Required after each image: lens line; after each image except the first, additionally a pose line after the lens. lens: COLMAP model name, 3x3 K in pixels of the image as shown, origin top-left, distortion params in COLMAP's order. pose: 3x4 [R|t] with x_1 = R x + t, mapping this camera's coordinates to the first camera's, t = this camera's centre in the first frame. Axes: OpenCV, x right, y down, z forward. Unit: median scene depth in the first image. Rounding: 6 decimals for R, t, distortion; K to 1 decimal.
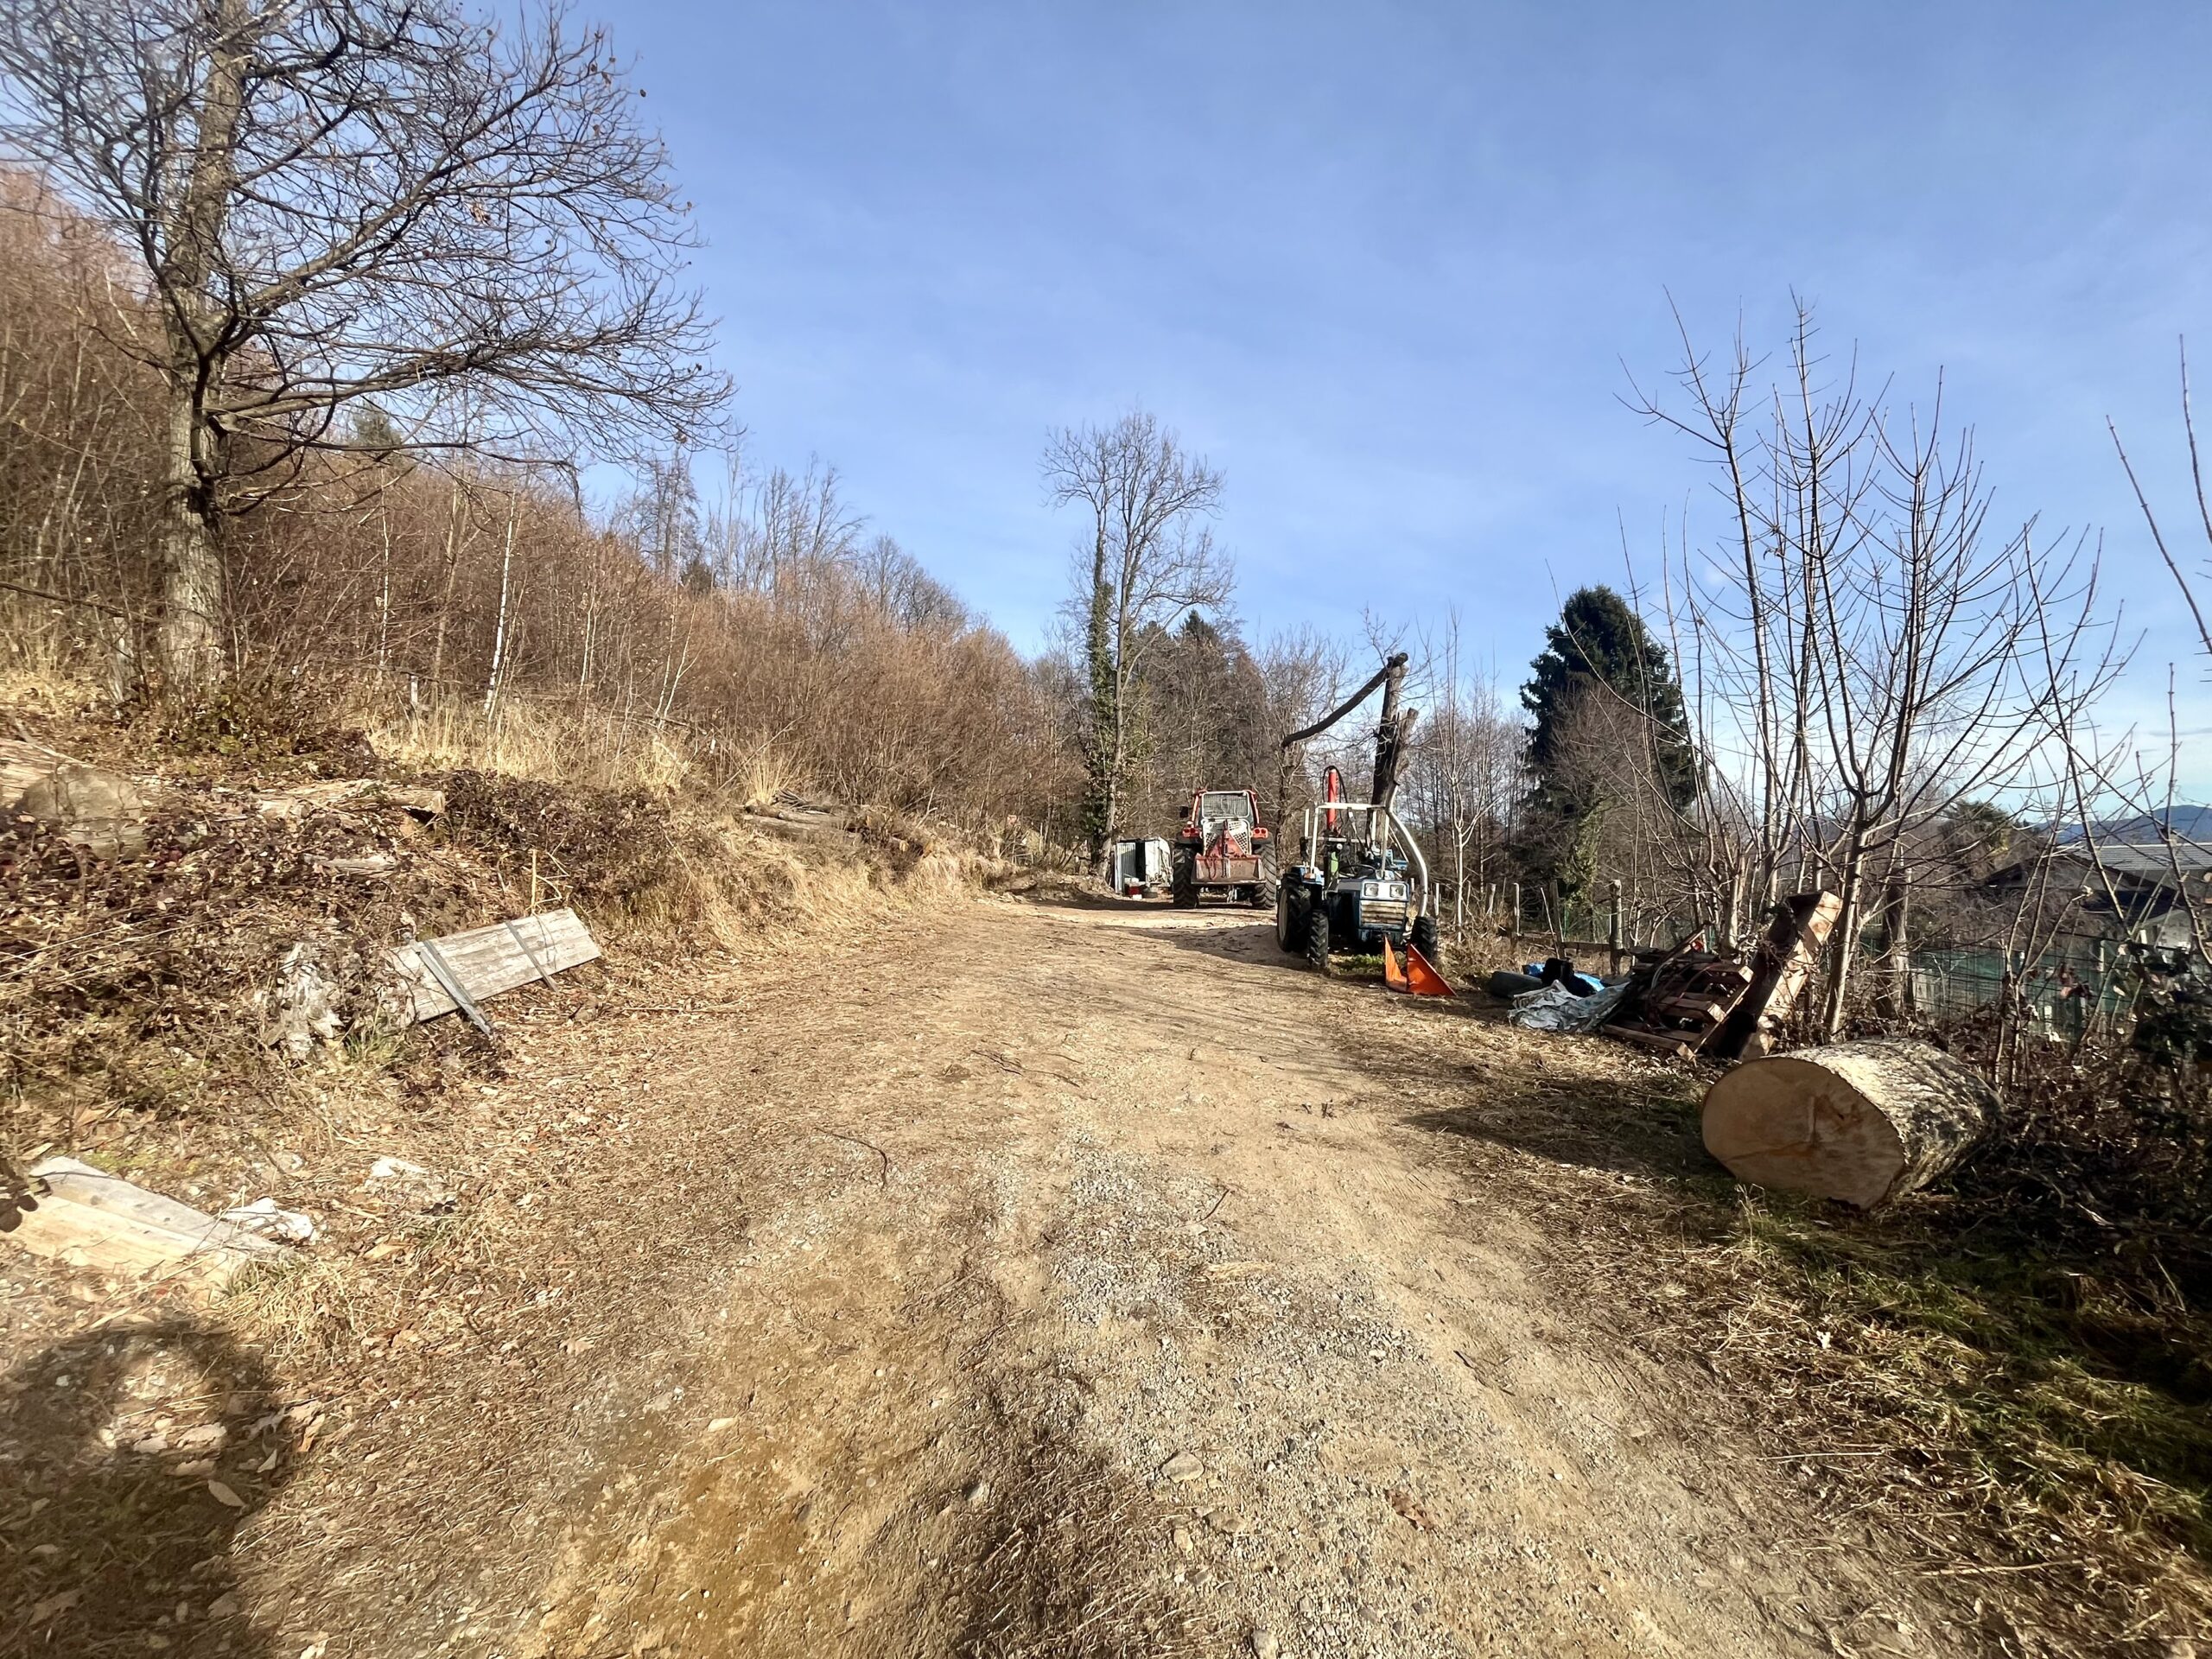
lens RADIAL K [[895.0, 0, 1111.0], [0, 895.0, 833.8], [0, 0, 1]] dist [-0.003558, -0.000544]
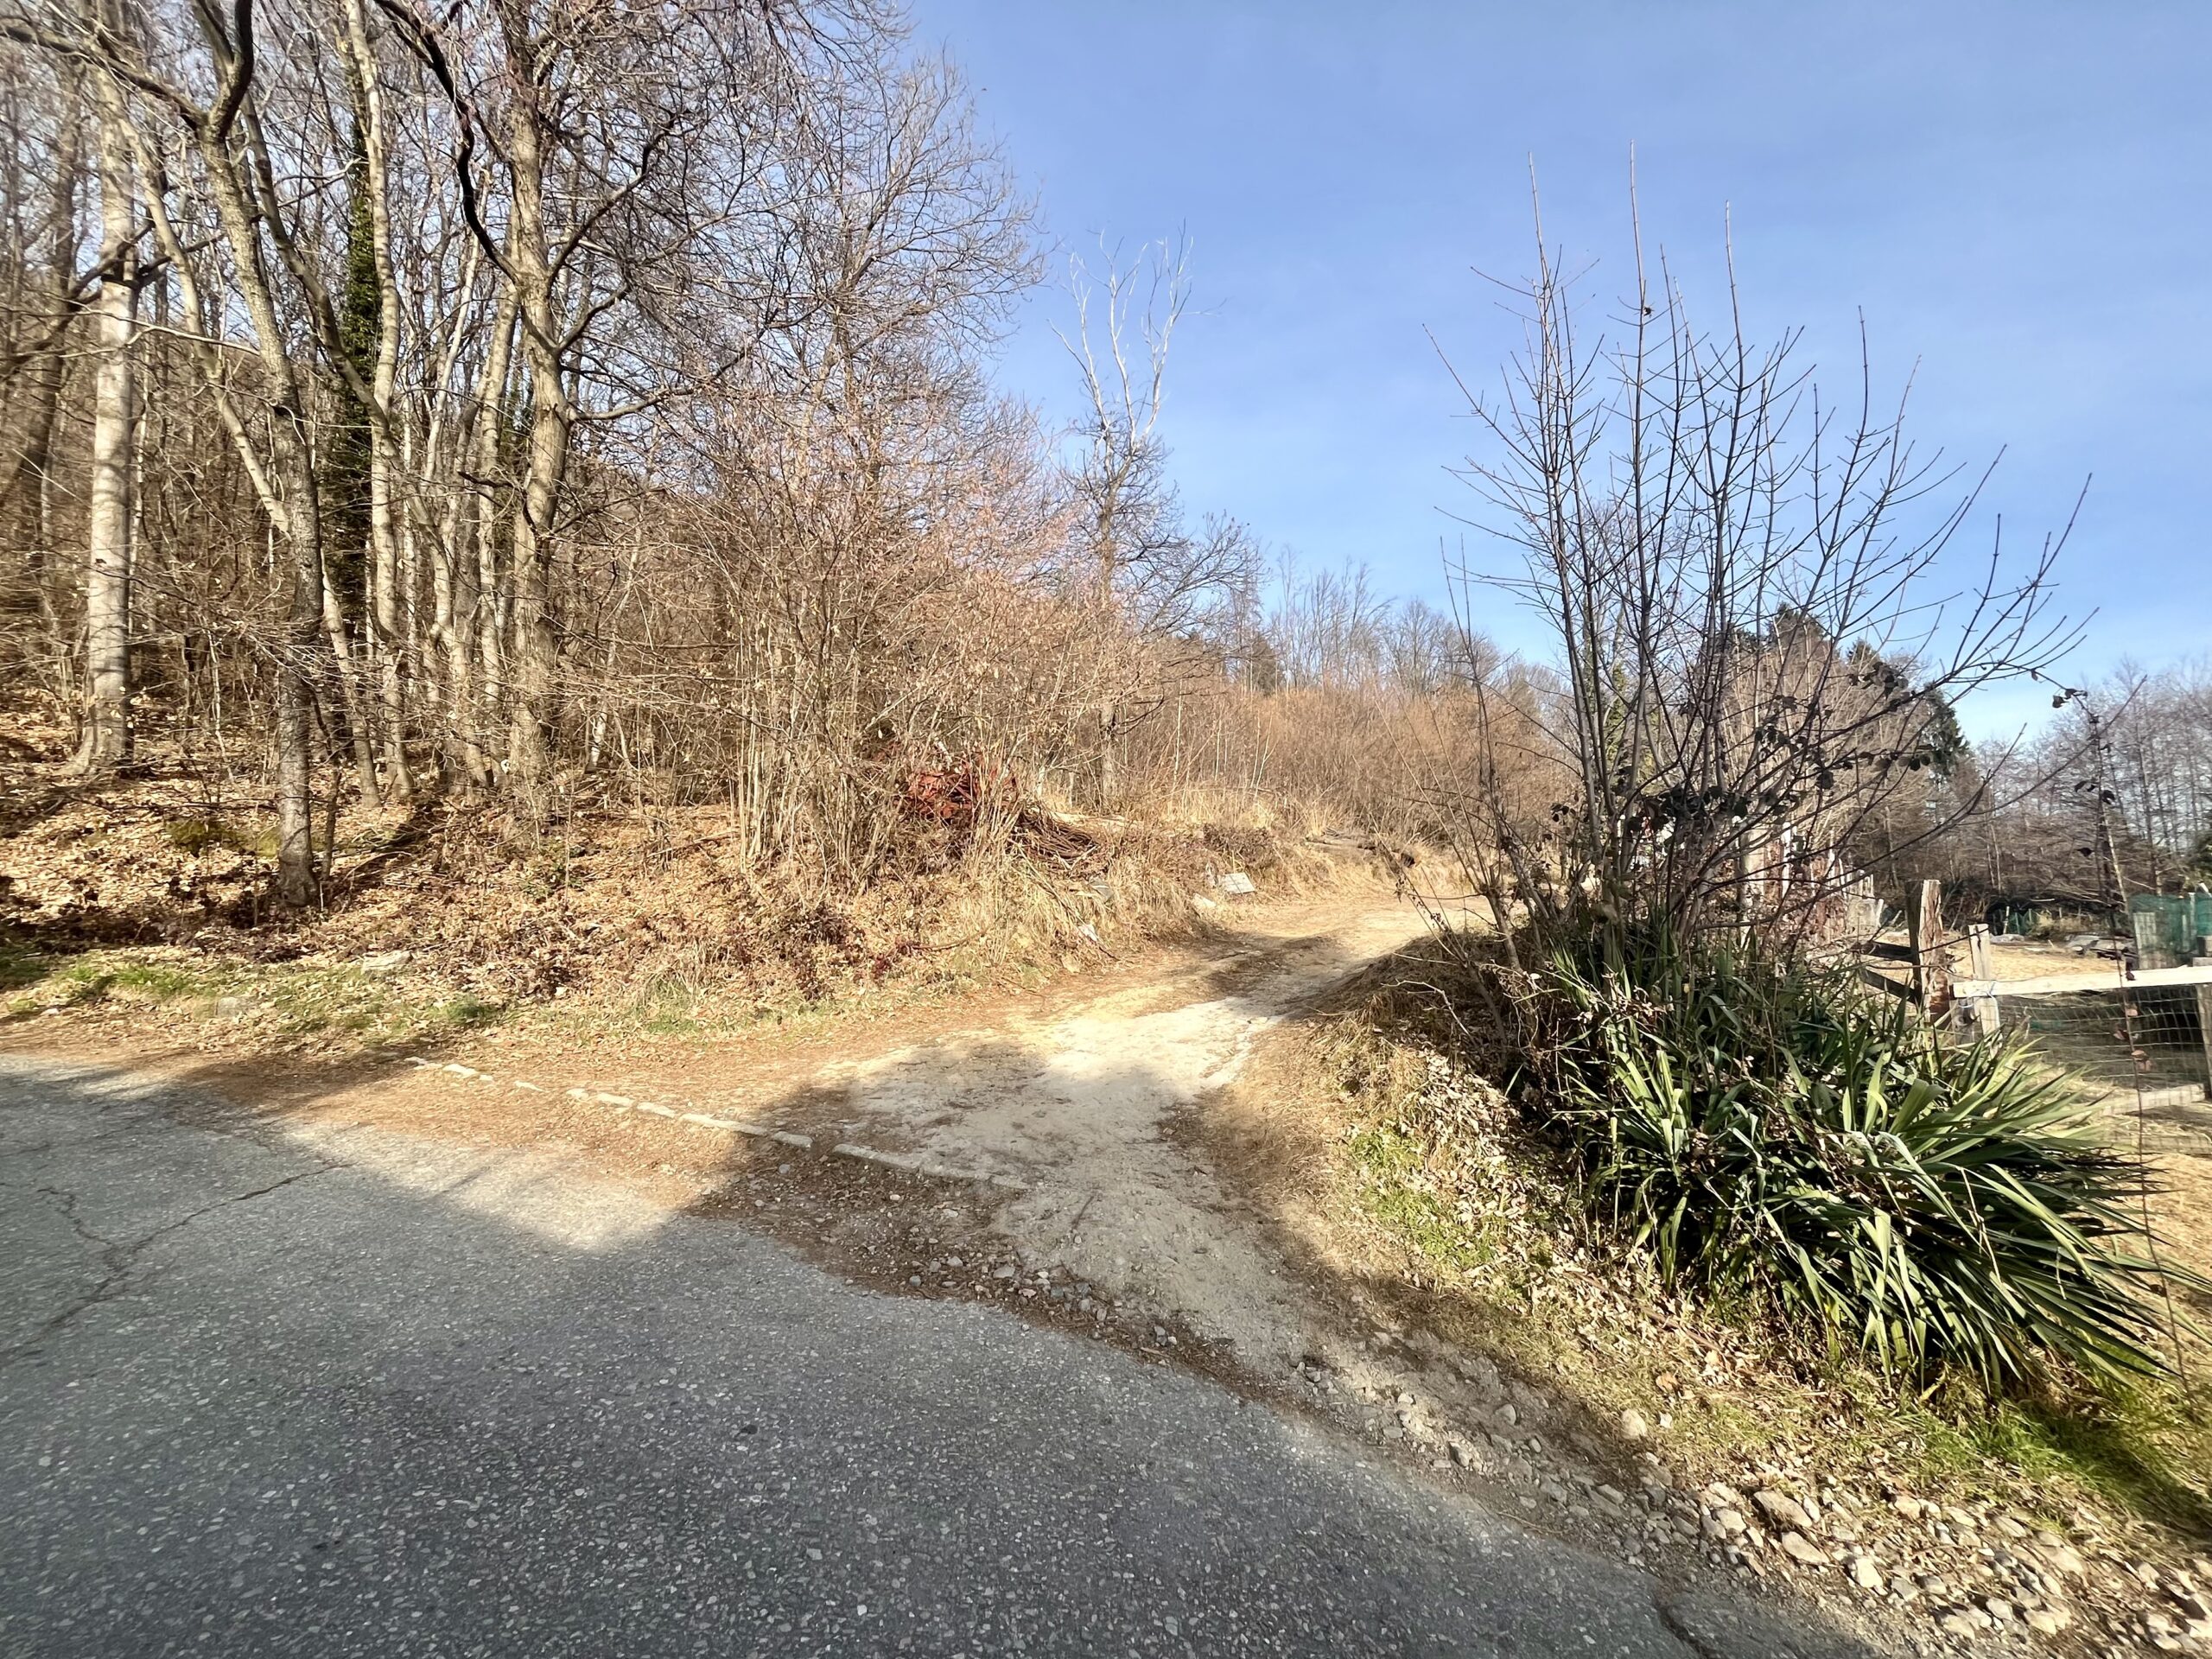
lens RADIAL K [[895.0, 0, 1099.2], [0, 895.0, 827.8], [0, 0, 1]] dist [-0.003558, -0.000544]
pose [[0.815756, -0.051202, -0.576125, 0.262513], [0.021275, 0.998056, -0.058577, 0.043427], [0.578005, 0.035528, 0.815260, -0.639627]]
